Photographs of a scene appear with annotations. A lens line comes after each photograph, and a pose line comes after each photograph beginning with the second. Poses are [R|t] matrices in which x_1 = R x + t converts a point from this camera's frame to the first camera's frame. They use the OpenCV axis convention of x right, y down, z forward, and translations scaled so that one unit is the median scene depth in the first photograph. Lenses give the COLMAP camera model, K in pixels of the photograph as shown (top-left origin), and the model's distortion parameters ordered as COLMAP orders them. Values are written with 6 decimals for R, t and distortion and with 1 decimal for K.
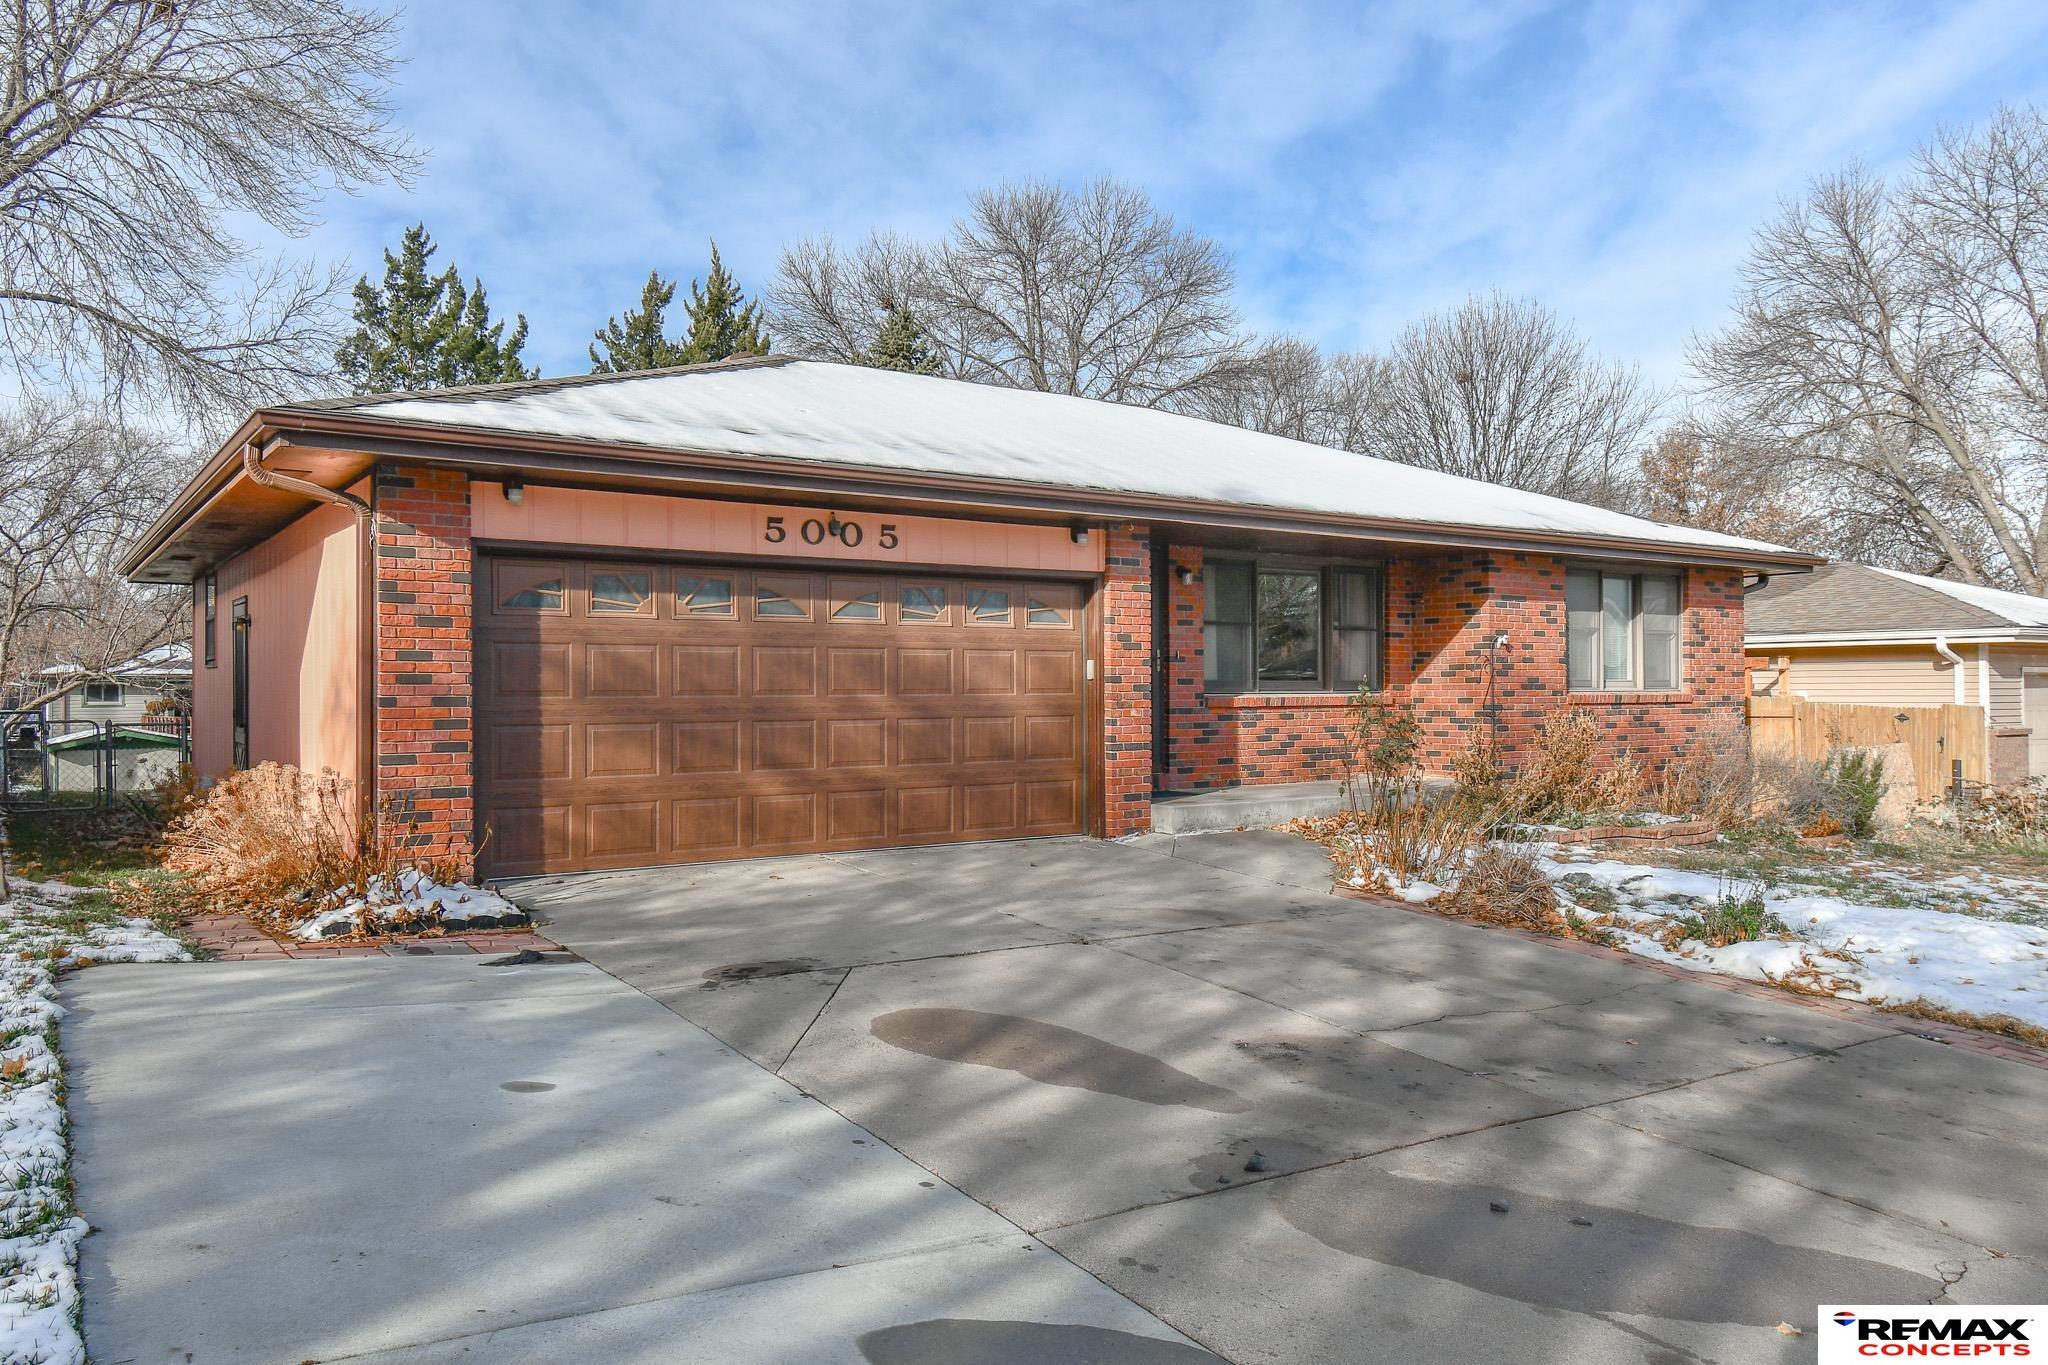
lens RADIAL K [[1343.5, 0, 1015.5], [0, 1343.5, 690.8], [0, 0, 1]] dist [0.007796, -0.000747]
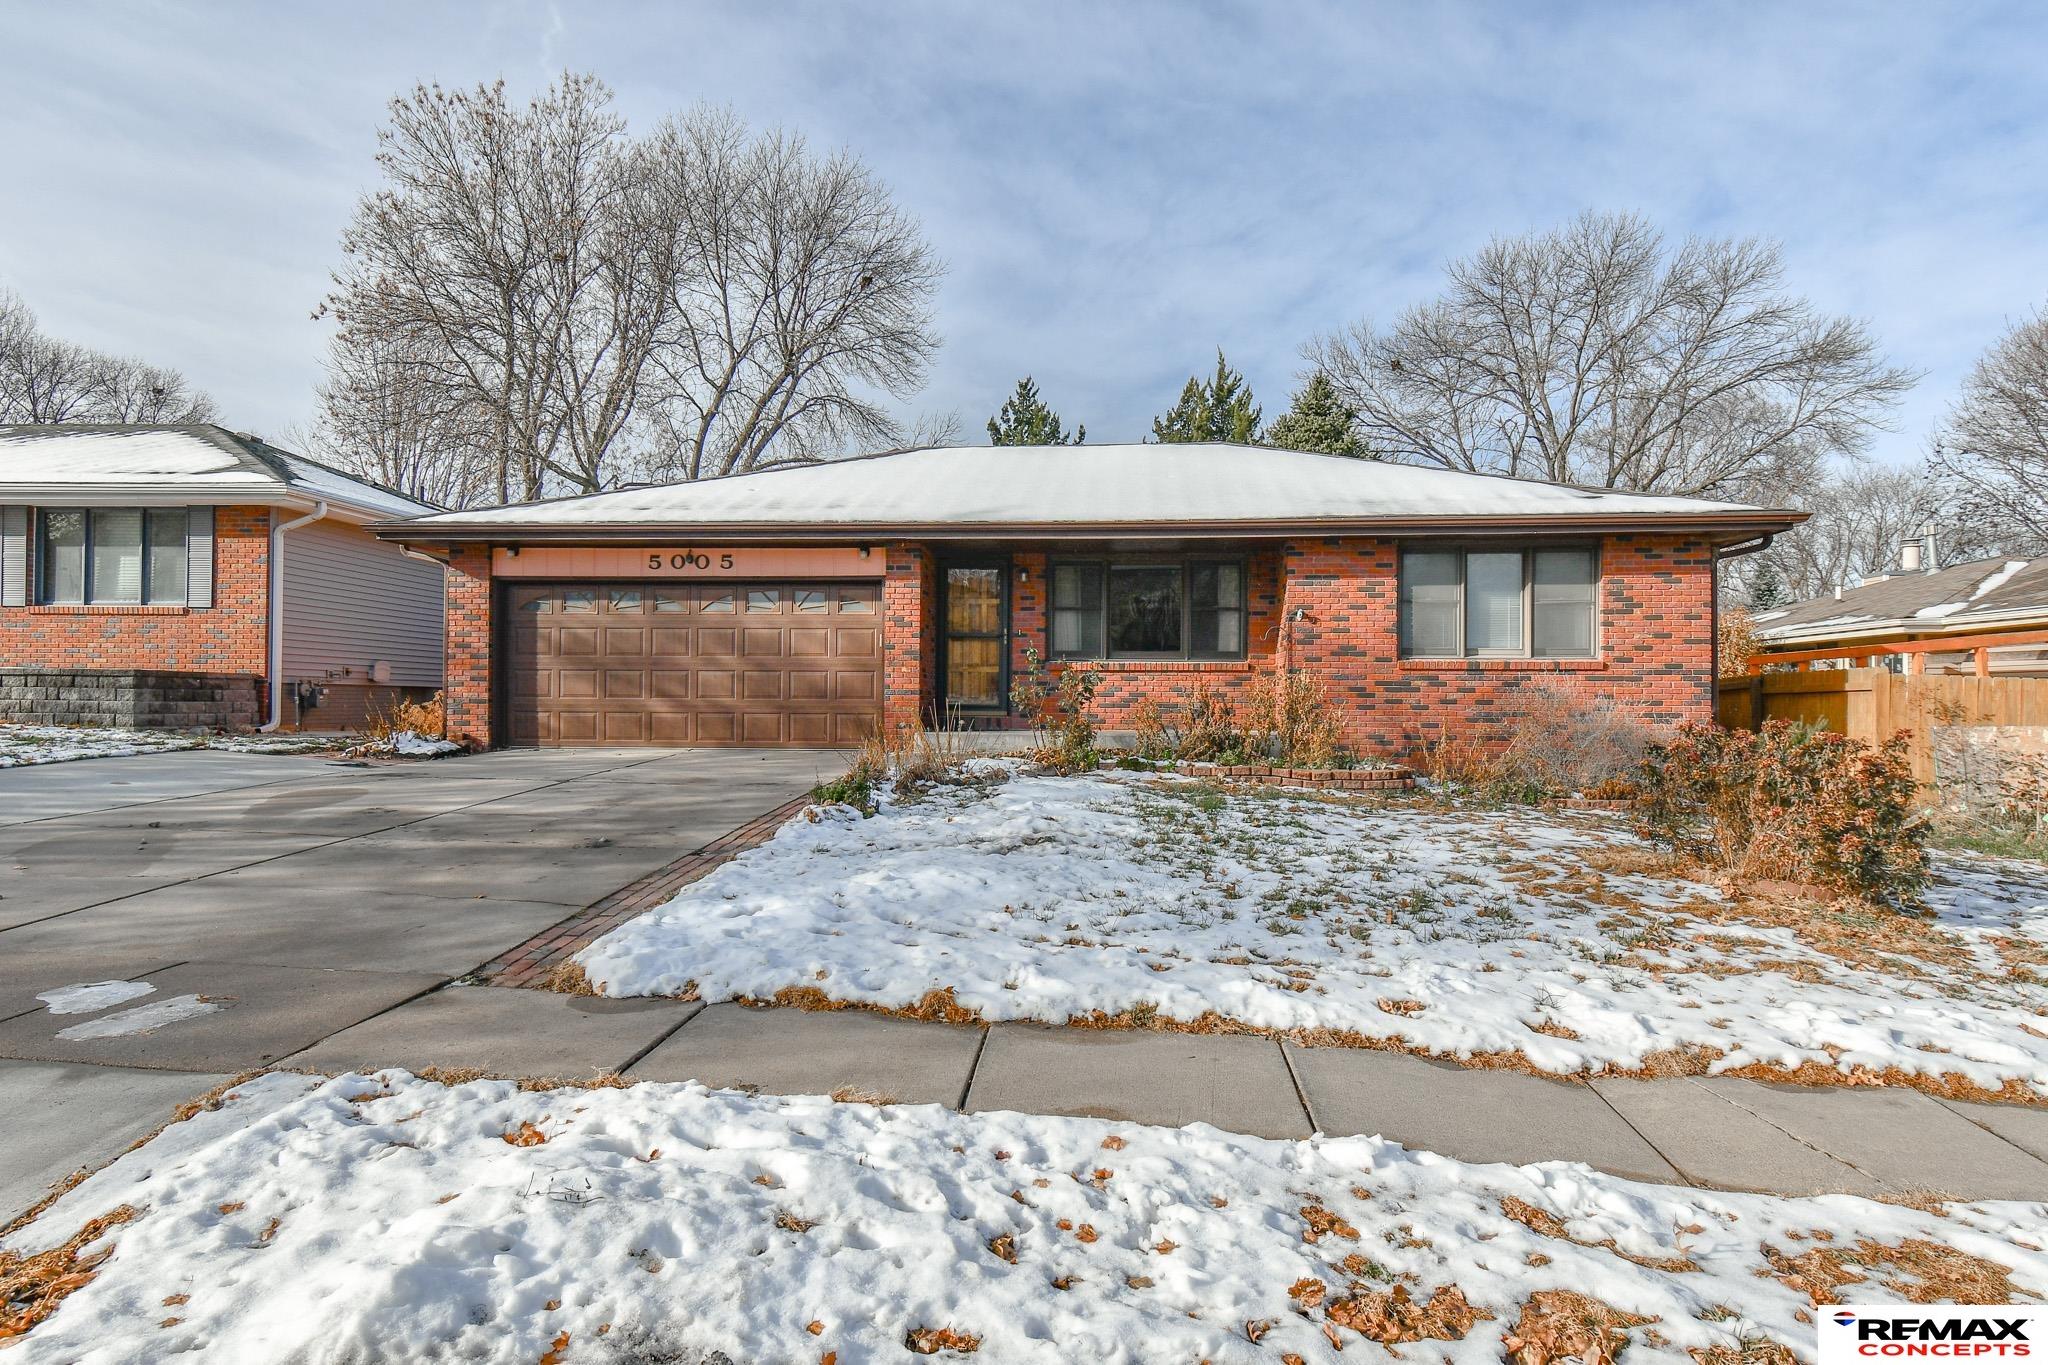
lens RADIAL K [[1052.3, 0, 1063.3], [0, 1052.3, 699.2], [0, 0, 1]] dist [0.030312, 0.001242]
pose [[0.798424, 0.011038, -0.601994, 0.938605], [-0.008318, 0.999939, 0.007302, 0.039690], [0.602038, -0.000822, 0.798467, 0.180374]]
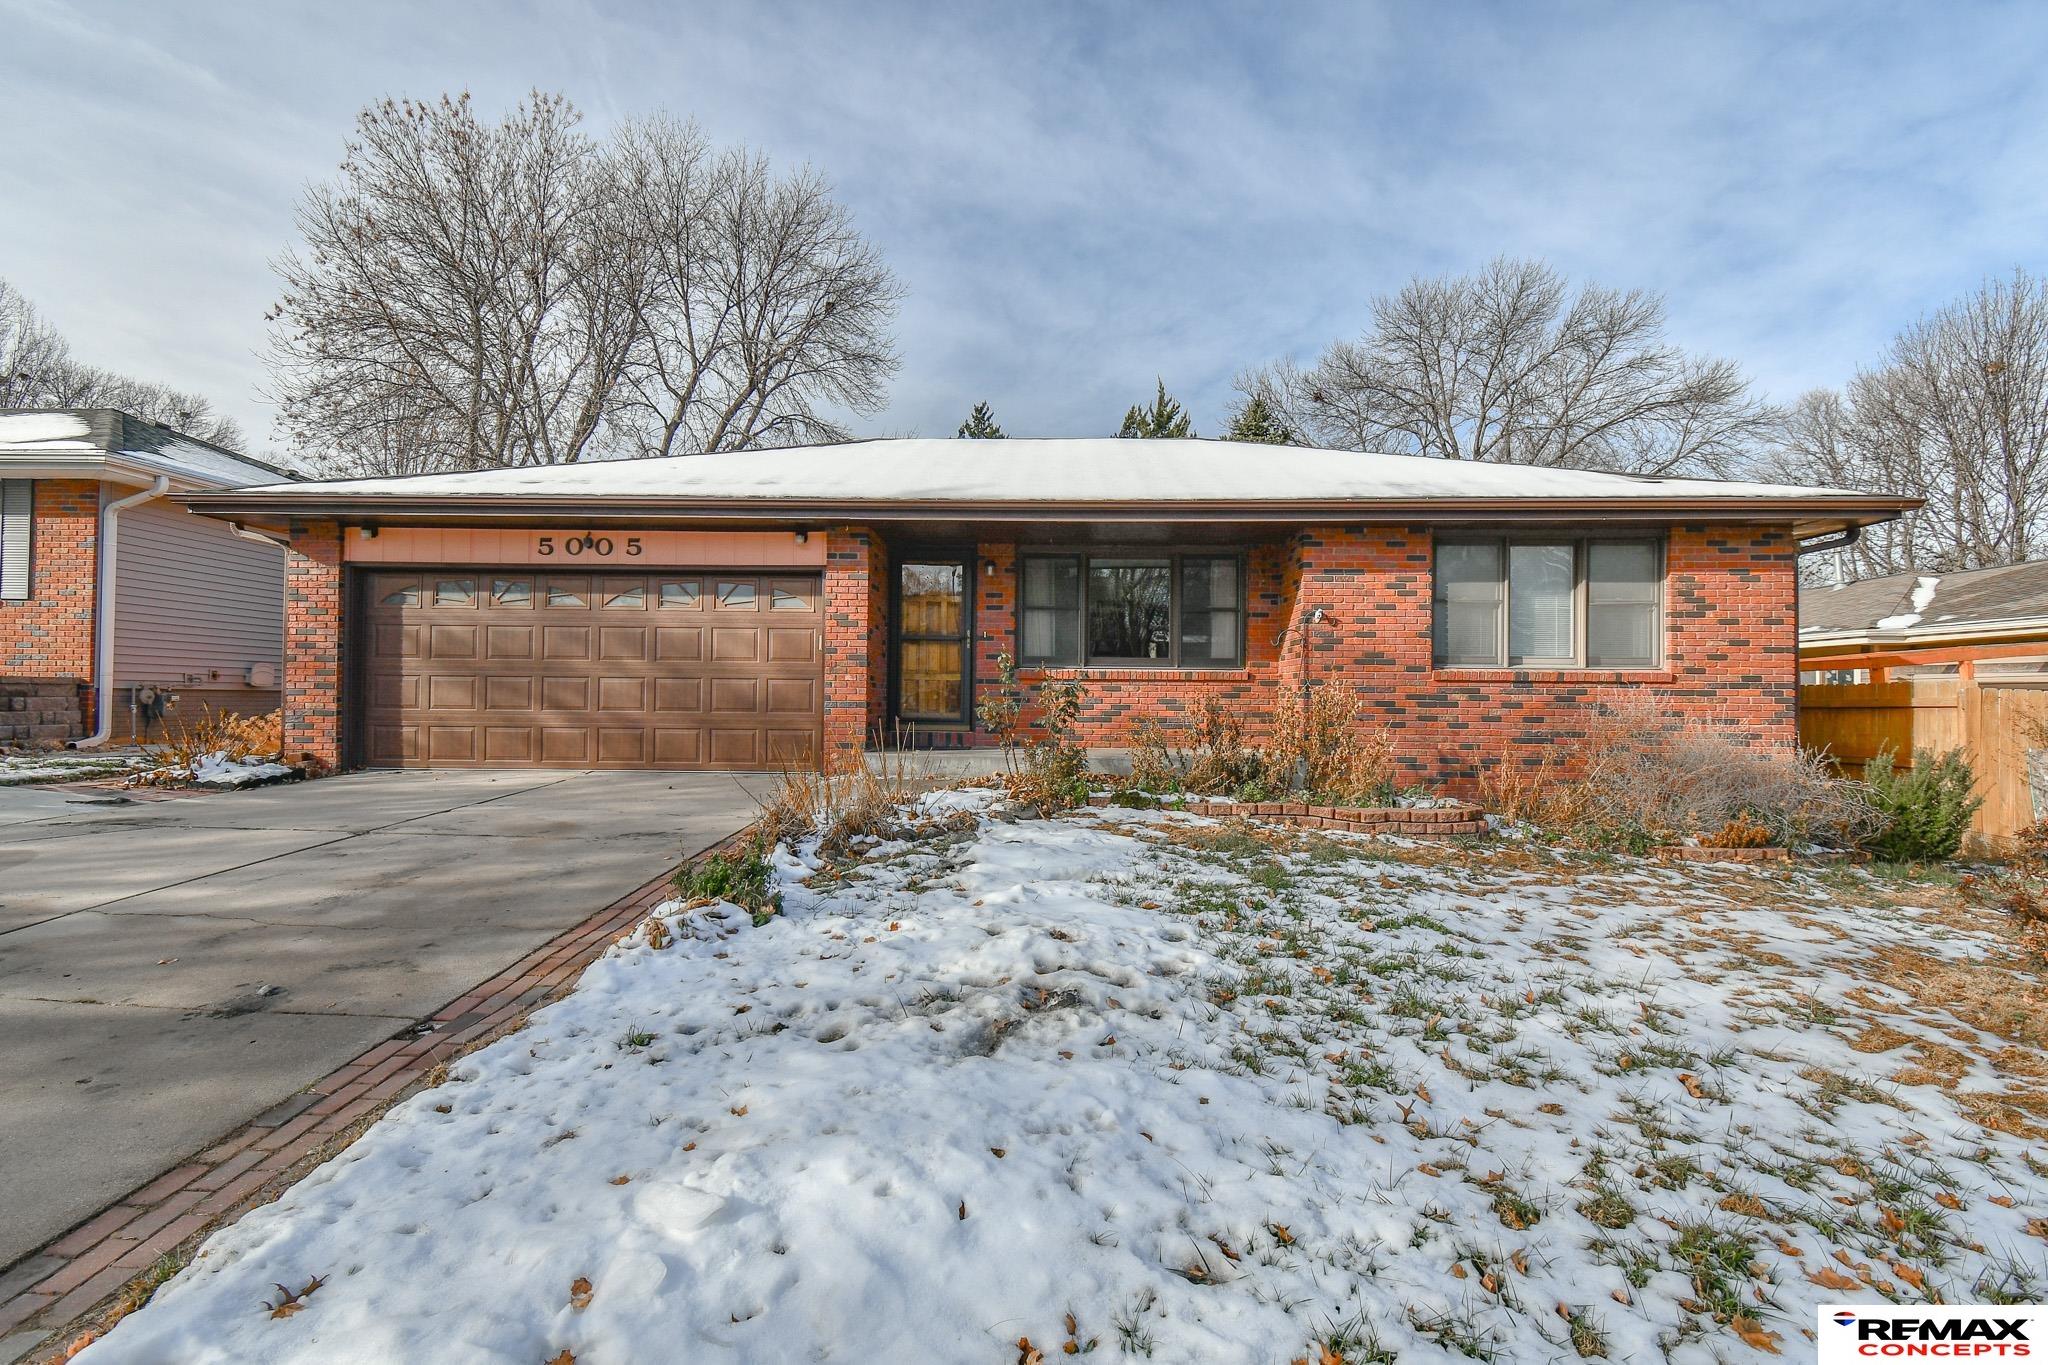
lens RADIAL K [[889.6, 0, 1044.5], [0, 889.6, 691.6], [0, 0, 1]] dist [0.025345, -0.007042]
pose [[0.823538, 0.011003, -0.567155, 0.711475], [-0.012829, 0.999917, 0.000771, 0.026852], [0.567117, 0.006641, 0.823611, 0.431252]]
